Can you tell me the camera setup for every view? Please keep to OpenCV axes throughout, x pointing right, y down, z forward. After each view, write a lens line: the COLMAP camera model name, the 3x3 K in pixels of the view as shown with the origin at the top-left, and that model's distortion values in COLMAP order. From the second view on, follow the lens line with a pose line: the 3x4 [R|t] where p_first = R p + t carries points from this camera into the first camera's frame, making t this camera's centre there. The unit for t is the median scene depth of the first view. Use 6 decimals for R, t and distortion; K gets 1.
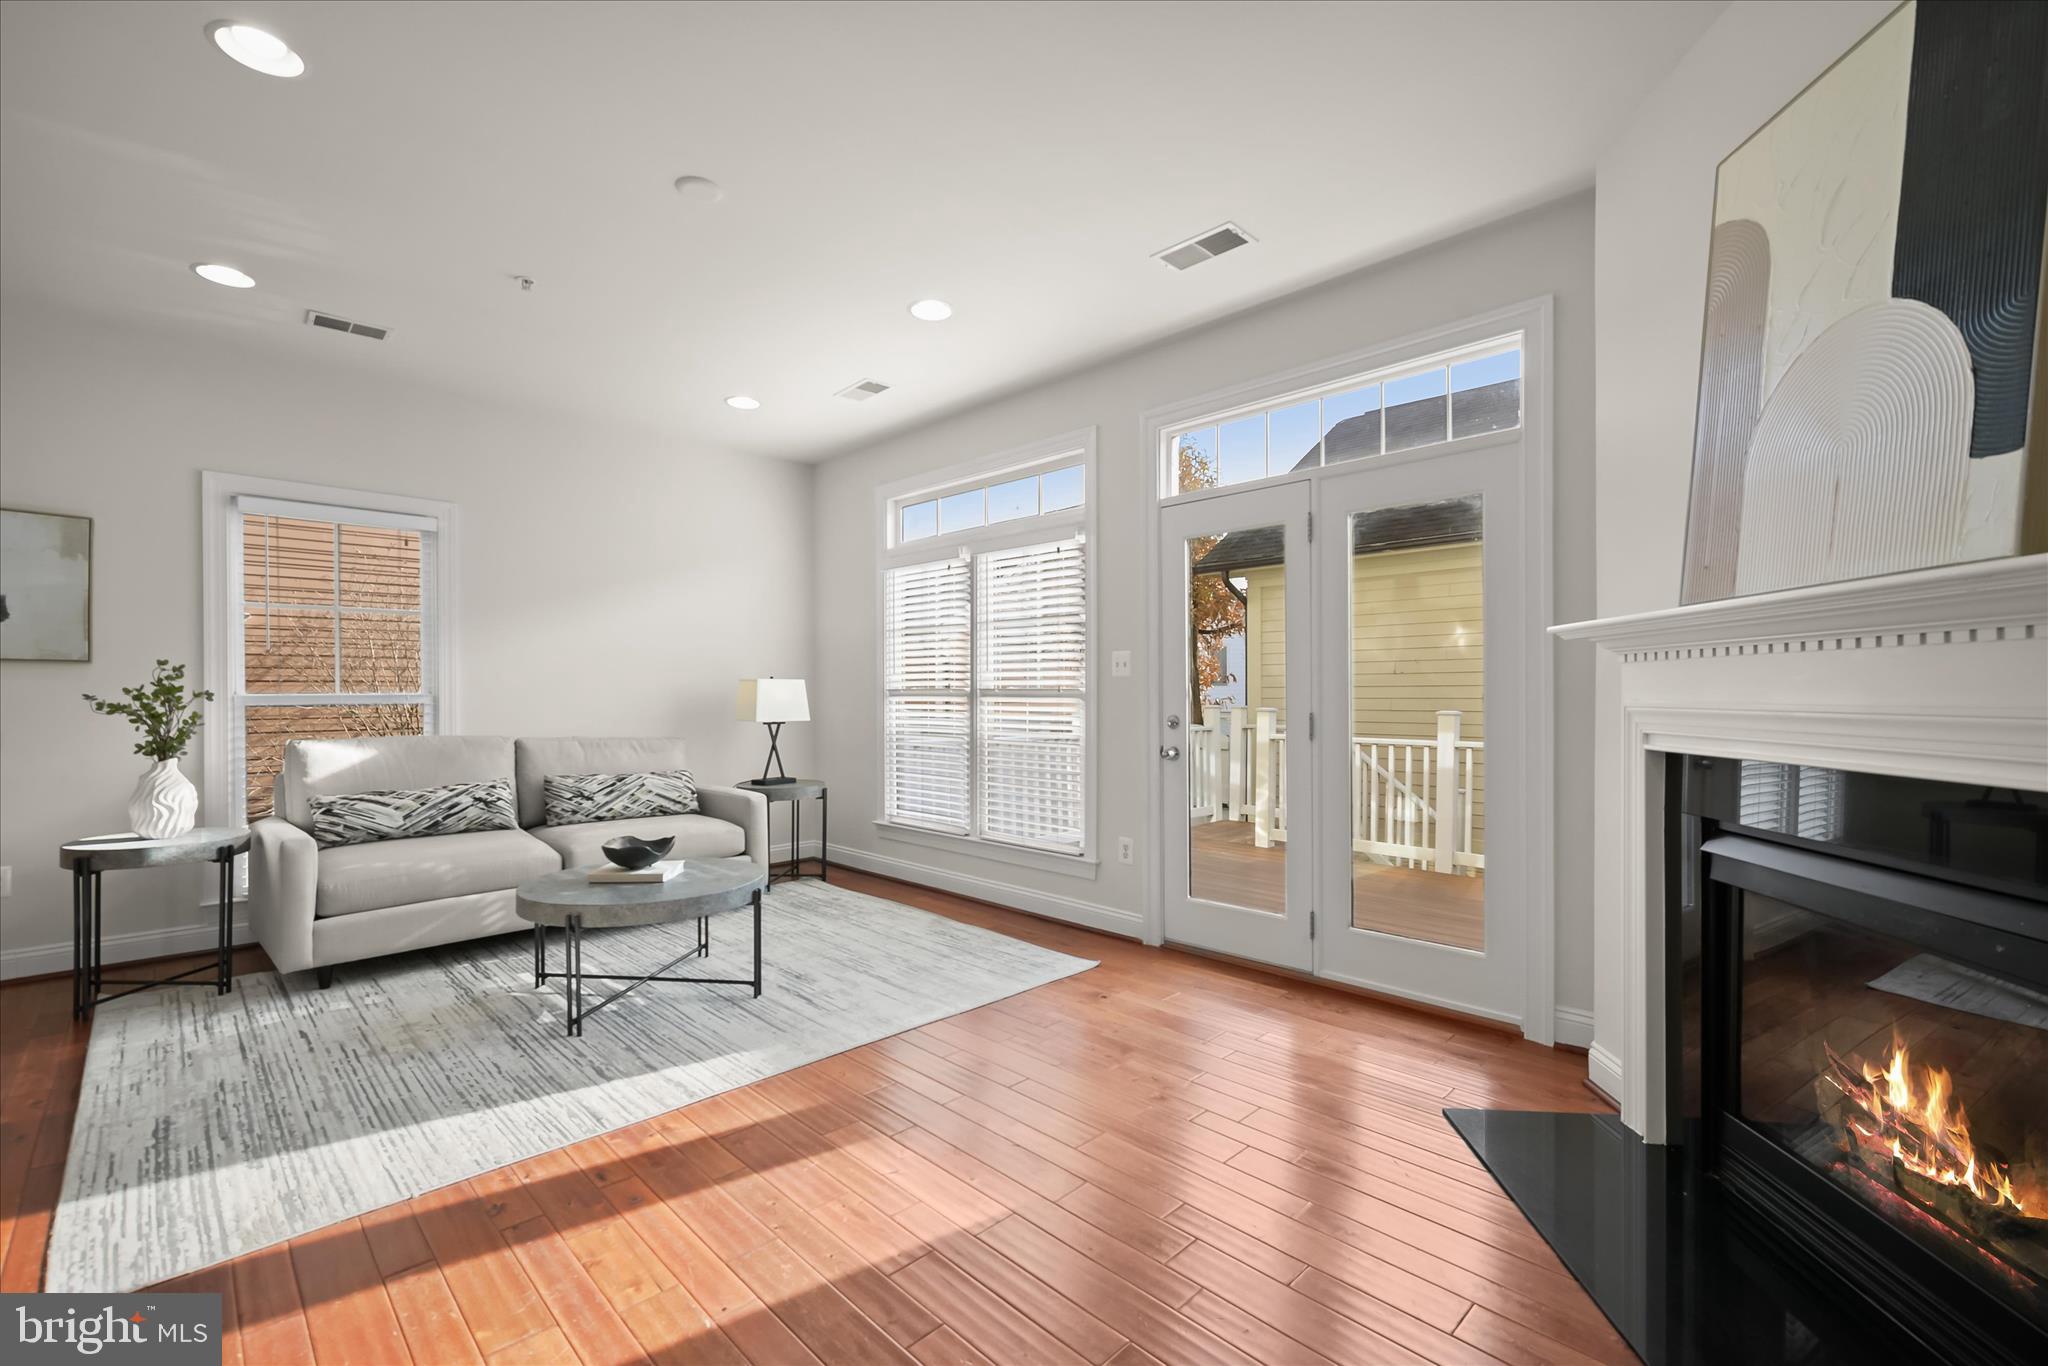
lens RADIAL K [[877.2, 0, 1026.7], [0, 877.2, 692.5], [0, 0, 1]] dist [0.000103, 0.000739]
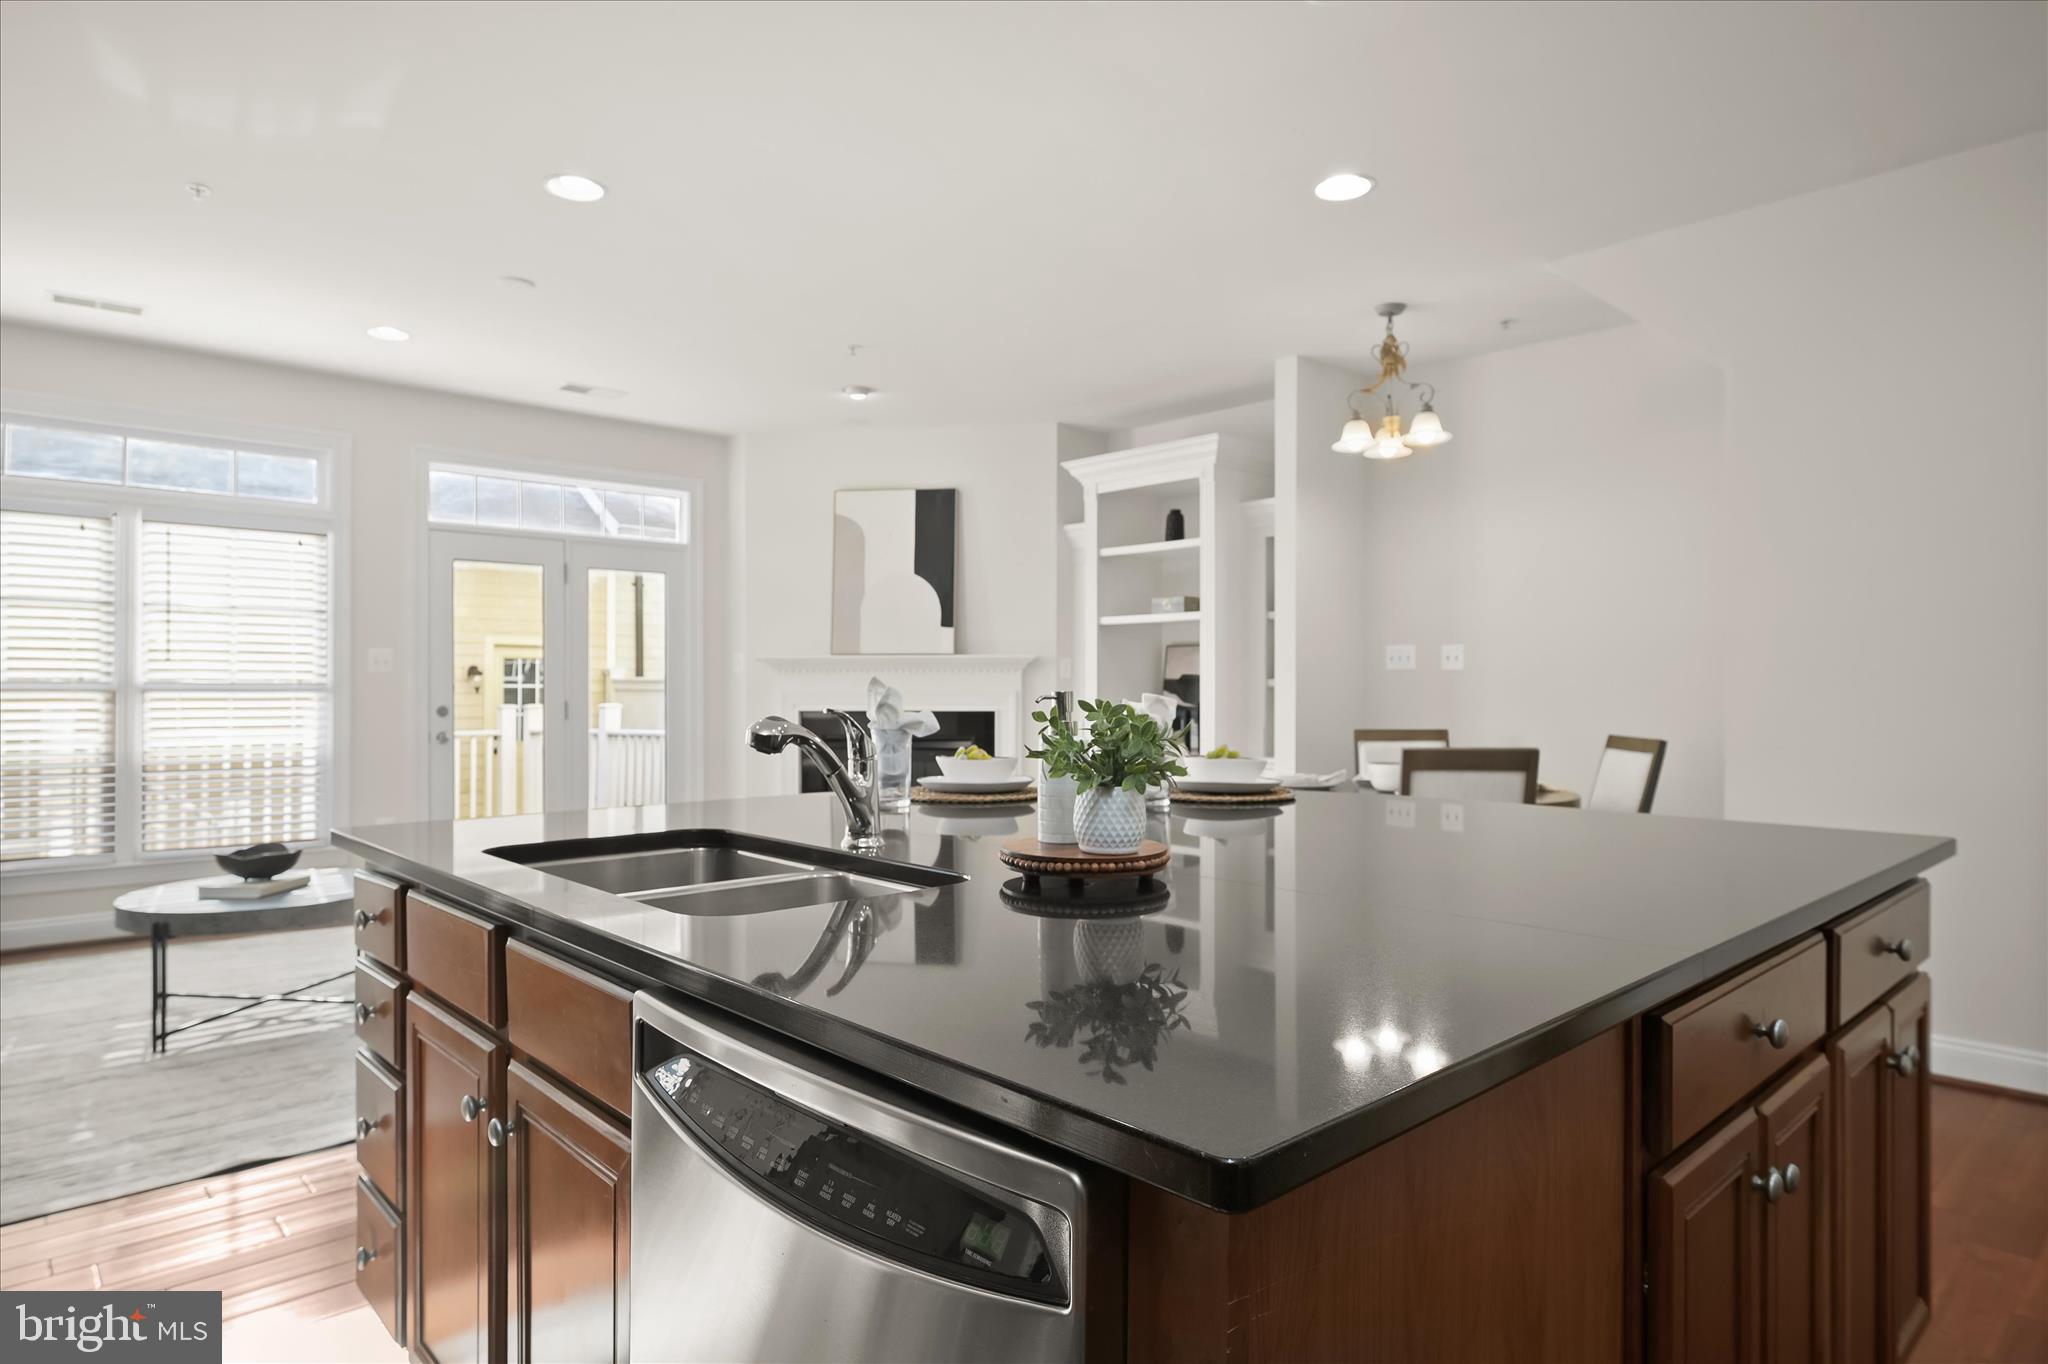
lens RADIAL K [[1152.0, 0, 1018.6], [0, 1152.0, 678.0], [0, 0, 1]] dist [-0.006782, 0.004412]
pose [[0.037733, 0.011975, 0.999216, -1.361902], [0.001039, 0.999927, -0.012023, 0.008128], [-0.999287, 0.001492, 0.037718, 0.155506]]
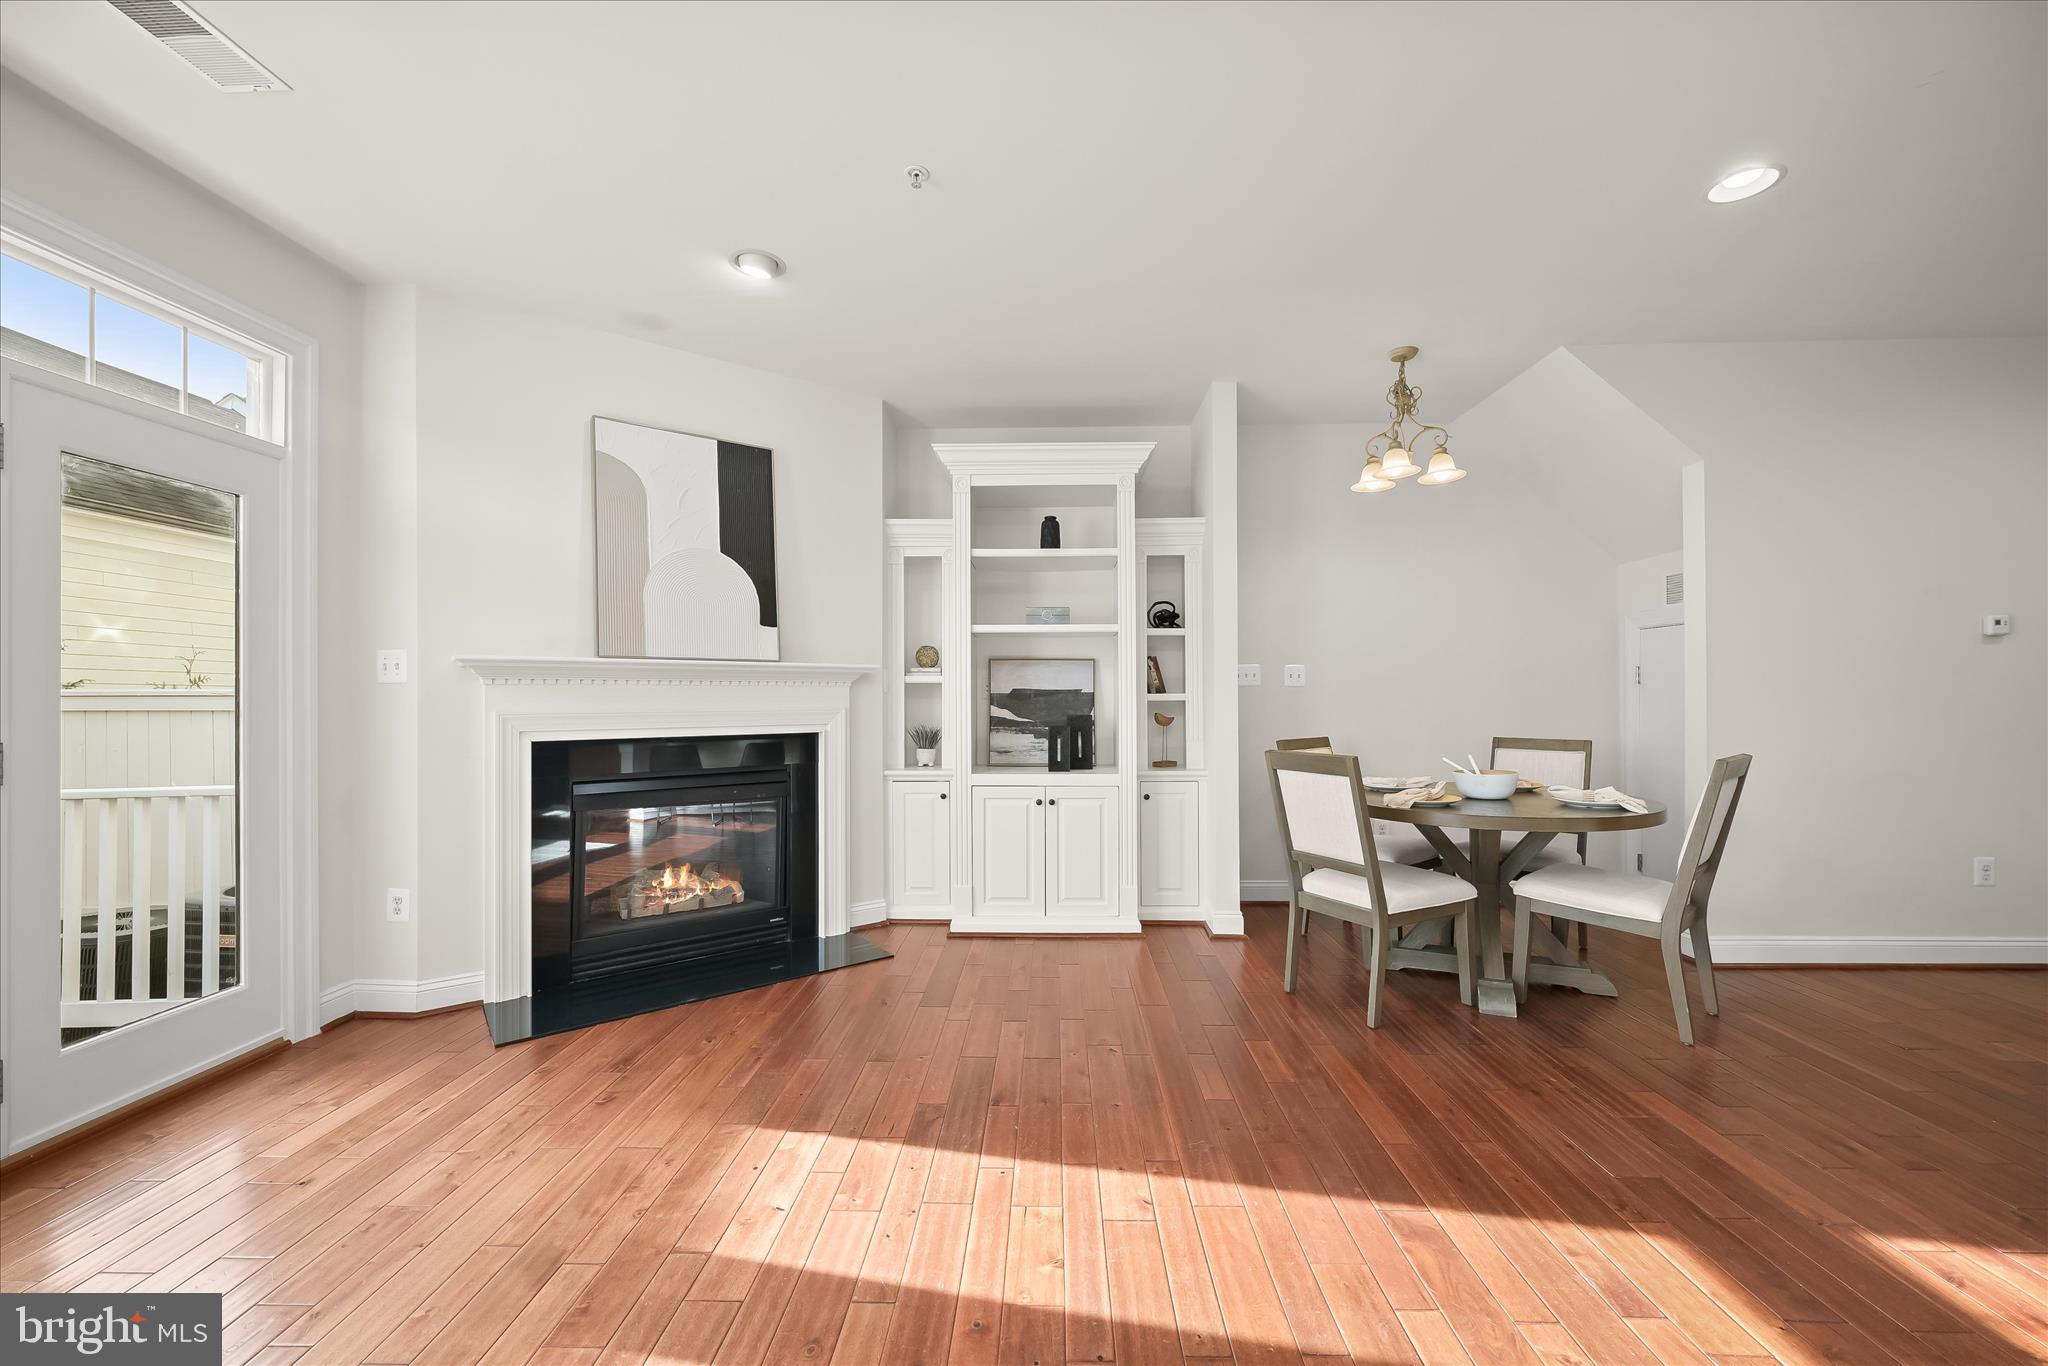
lens RADIAL K [[803.4, 0, 1024.6], [0, 803.4, 689.0], [0, 0, 1]] dist [-0.001923, -0.000356]
pose [[-0.682781, 0.014625, 0.730477, -0.521674], [0.007585, 0.999888, -0.012930, -0.001776], [-0.730584, -0.003288, -0.682815, 0.746683]]
